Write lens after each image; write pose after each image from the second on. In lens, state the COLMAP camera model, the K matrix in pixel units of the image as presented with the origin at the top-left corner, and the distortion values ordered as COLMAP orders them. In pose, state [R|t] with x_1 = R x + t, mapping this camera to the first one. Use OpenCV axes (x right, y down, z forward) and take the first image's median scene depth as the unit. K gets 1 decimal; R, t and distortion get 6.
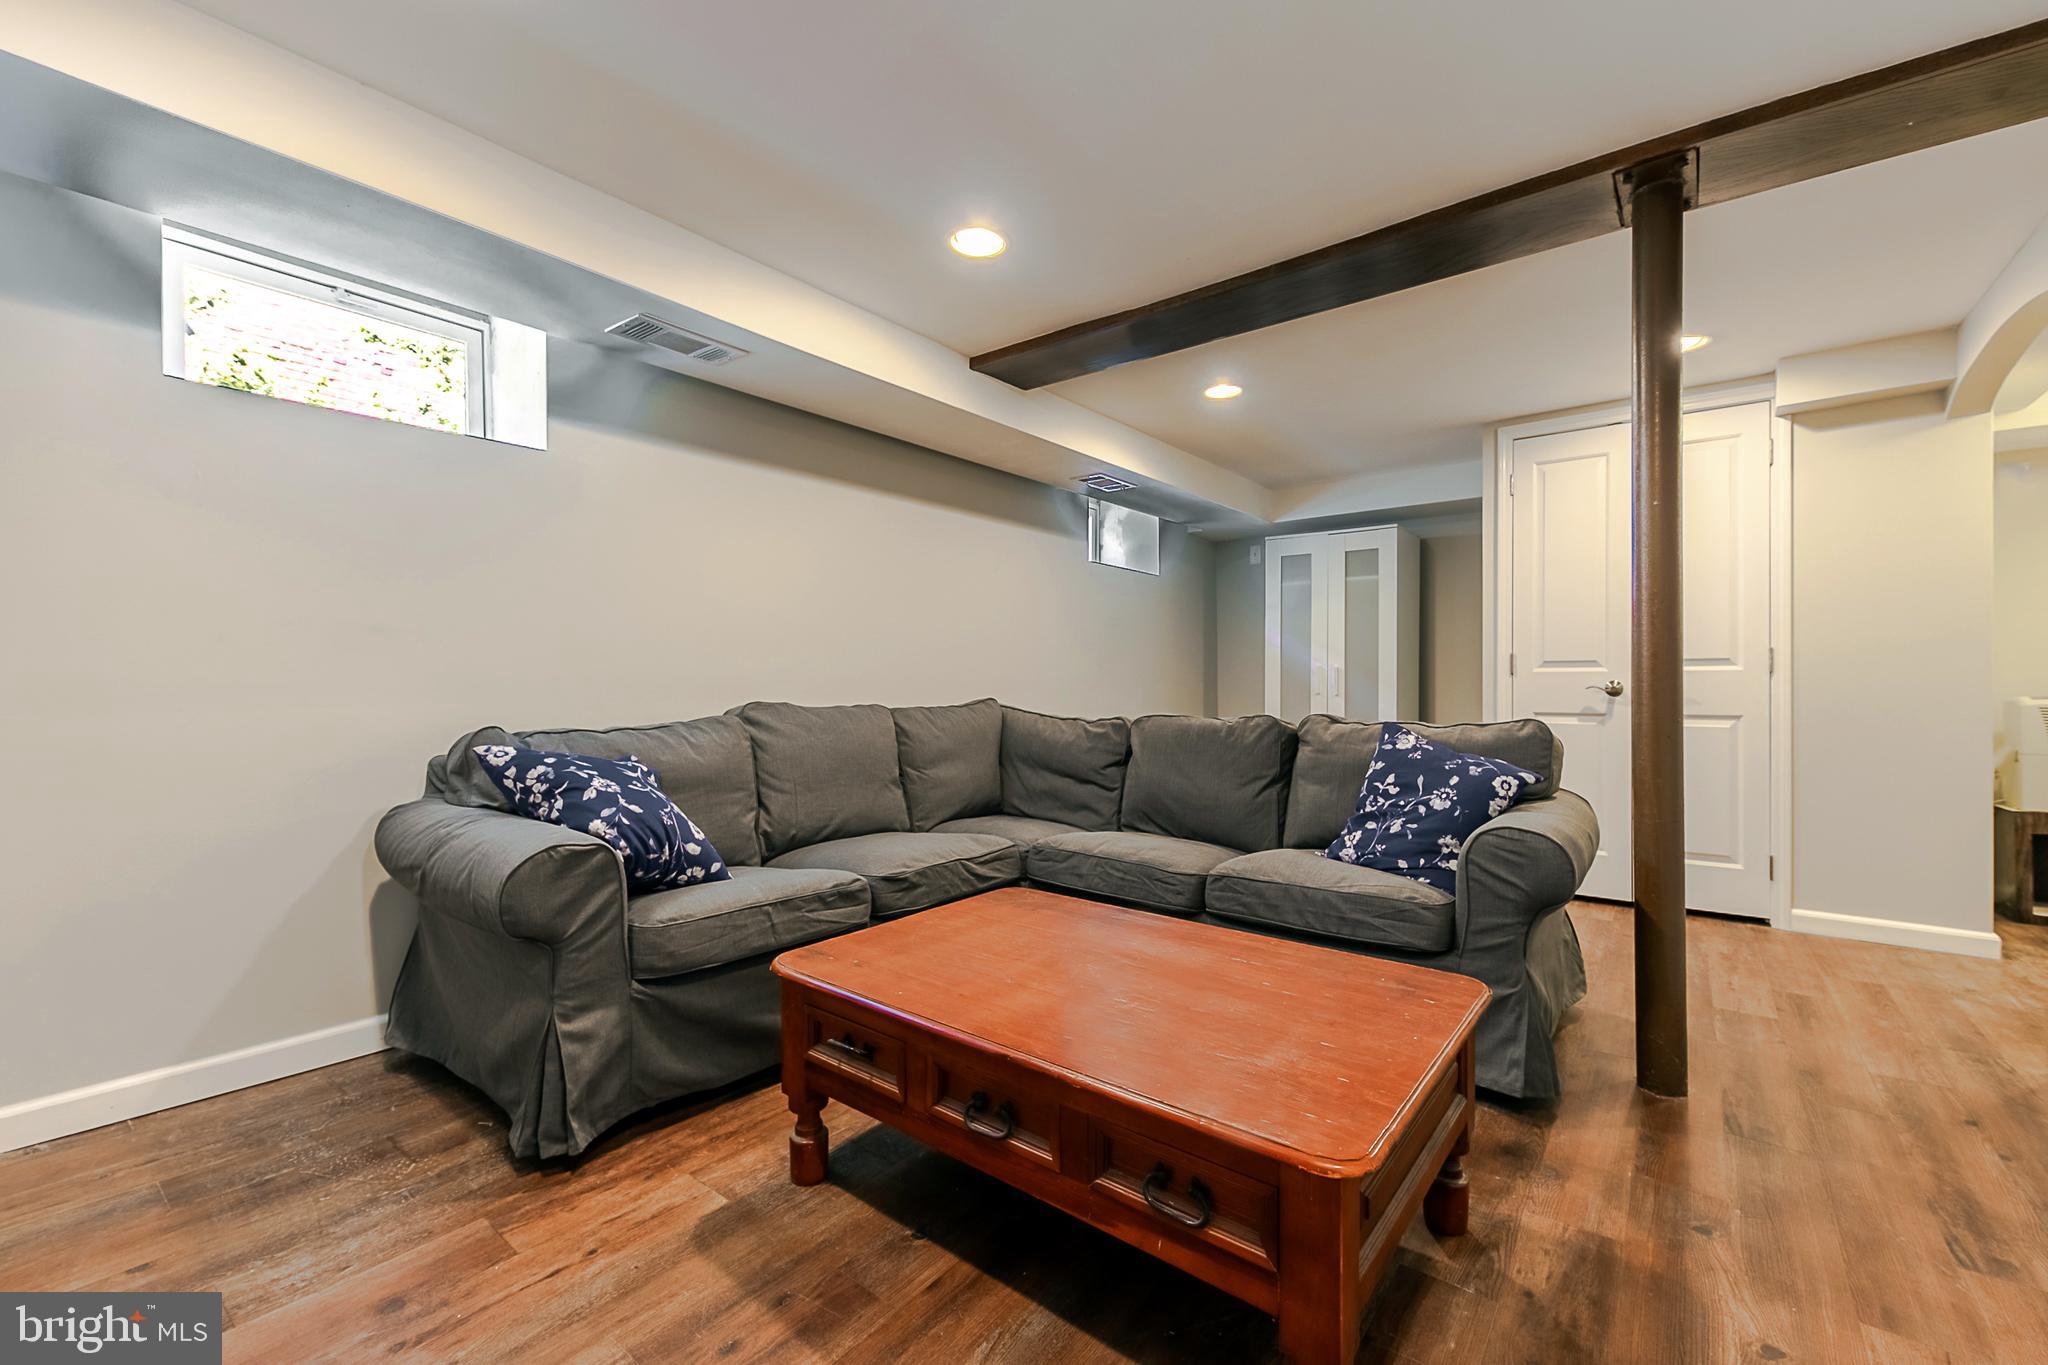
lens RADIAL K [[846.8, 0, 1018.6], [0, 846.8, 685.4], [0, 0, 1]] dist [0.006655, -0.000005]
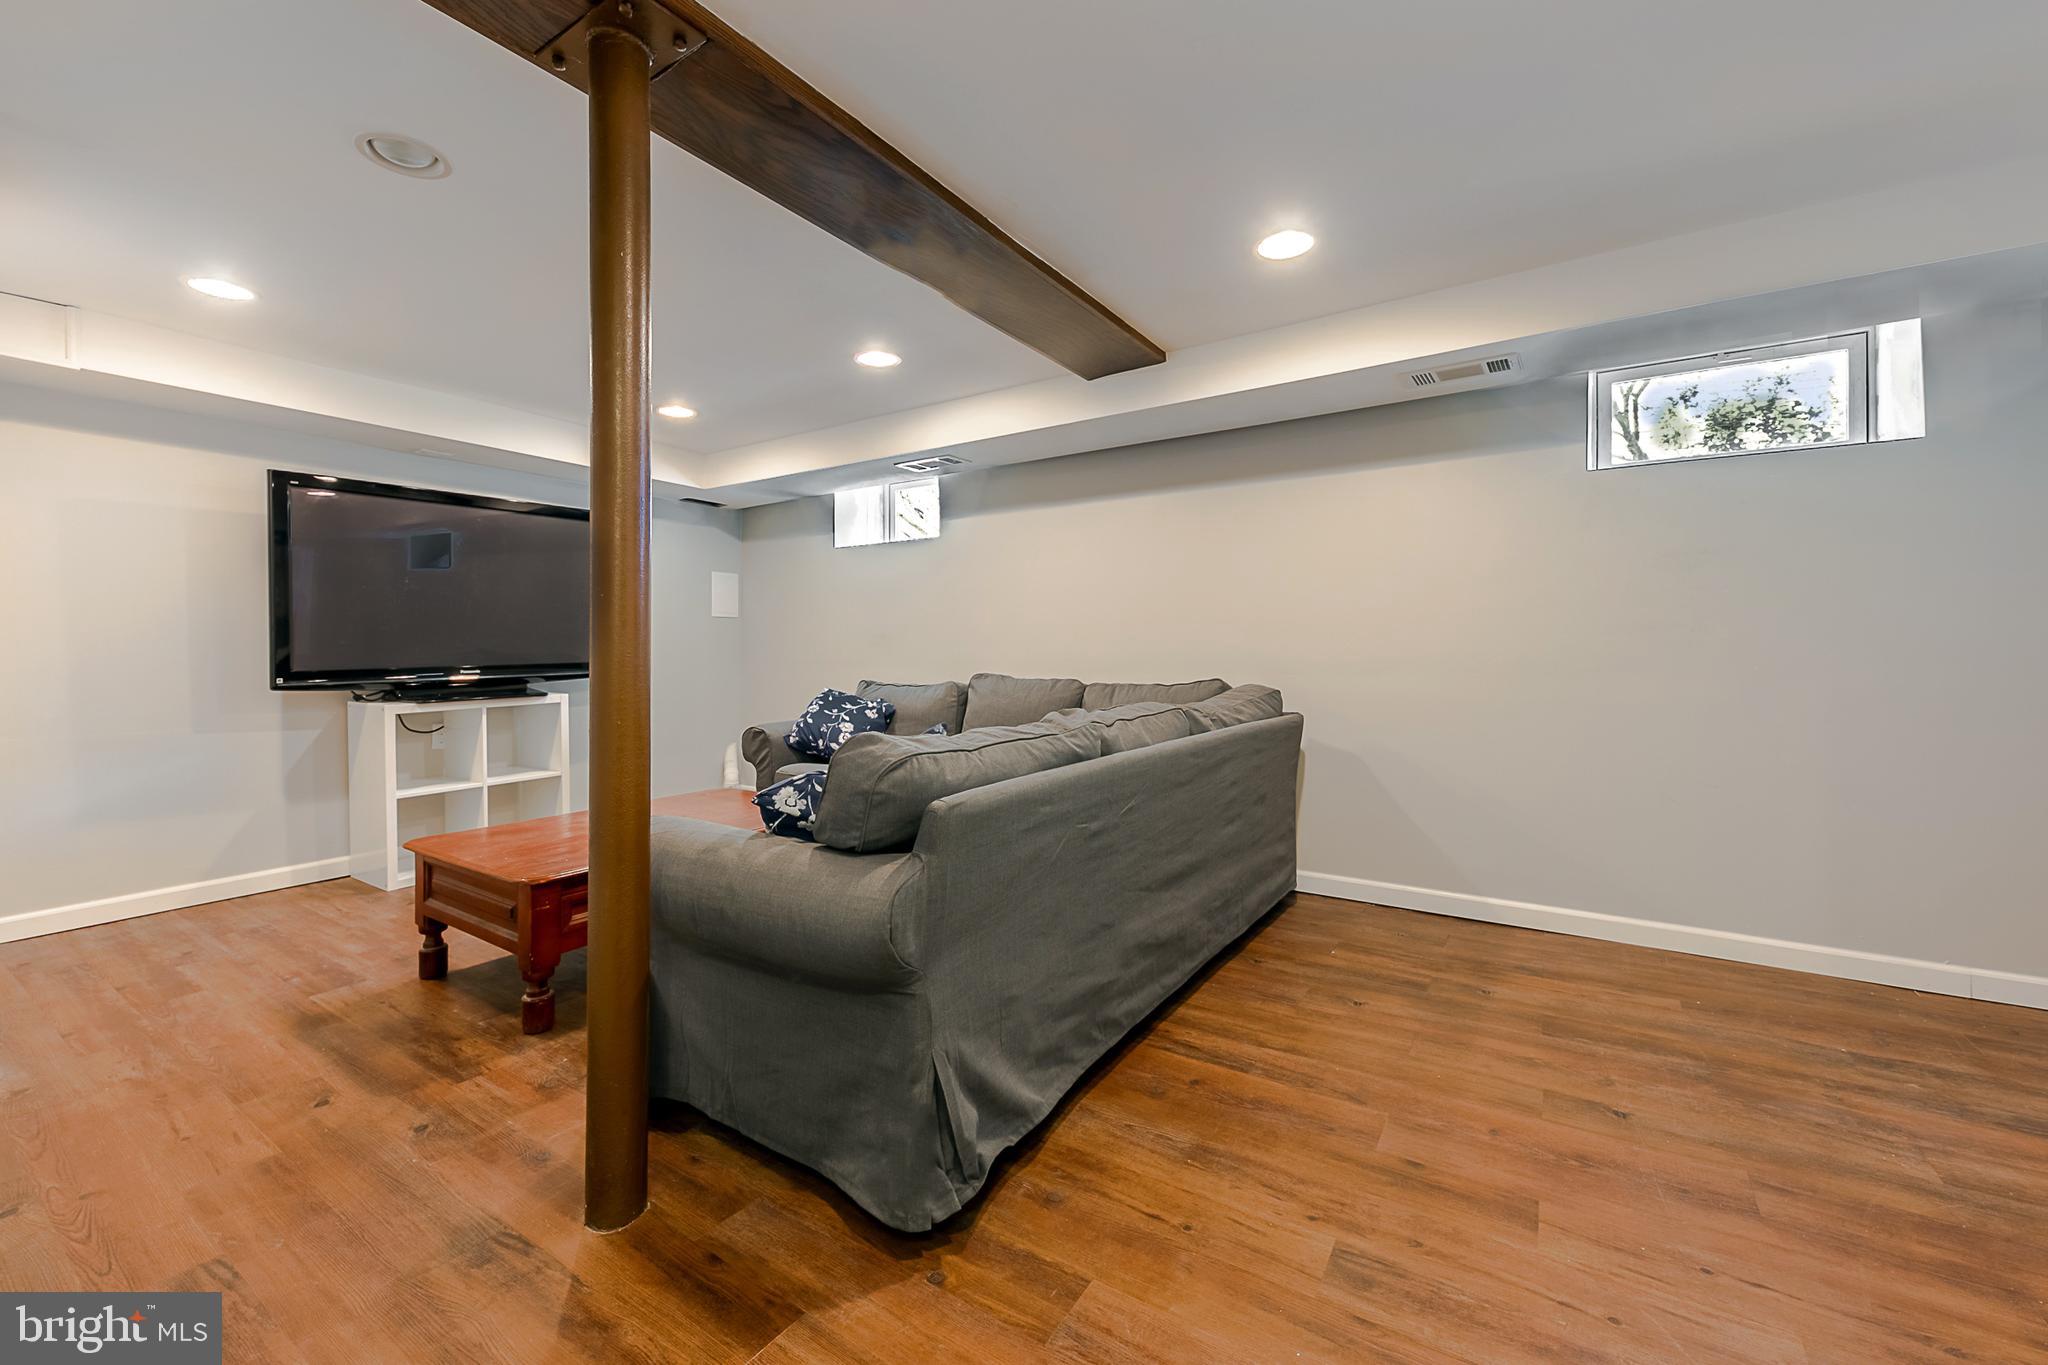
lens RADIAL K [[846.8, 0, 1018.6], [0, 846.8, 685.4], [0, 0, 1]] dist [0.006655, -0.000005]
pose [[0.069626, 0.008952, -0.997533, 0.778382], [-0.022730, 0.999714, 0.007385, 0.008342], [0.997314, 0.022160, 0.069810, 0.667837]]
